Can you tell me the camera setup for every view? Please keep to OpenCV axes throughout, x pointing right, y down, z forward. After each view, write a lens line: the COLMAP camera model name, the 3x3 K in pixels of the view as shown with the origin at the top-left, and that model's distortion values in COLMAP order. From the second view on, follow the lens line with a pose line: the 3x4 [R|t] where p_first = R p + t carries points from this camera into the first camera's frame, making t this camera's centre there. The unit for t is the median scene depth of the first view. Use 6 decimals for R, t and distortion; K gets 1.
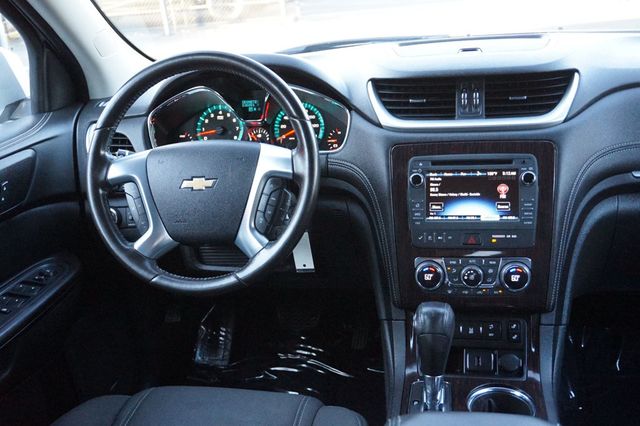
lens RADIAL K [[684.4, 0, 314.9], [0, 684.4, 219.3], [0, 0, 1]] dist [-0.006571, 0.000000]
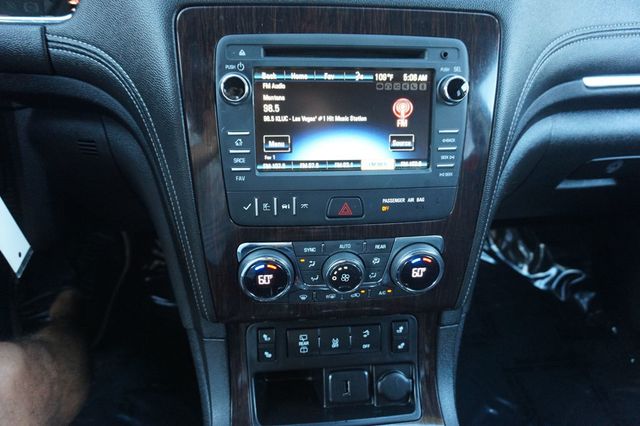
lens RADIAL K [[438.8, 0, 320.2], [0, 438.8, 212.8], [0, 0, 1]] dist [-0.028119, 0.019322]
pose [[0.947142, -0.079705, 0.310757, 0.104324], [-0.007612, 0.962790, 0.270143, -0.056450], [-0.320725, -0.258230, 0.911292, 0.685933]]
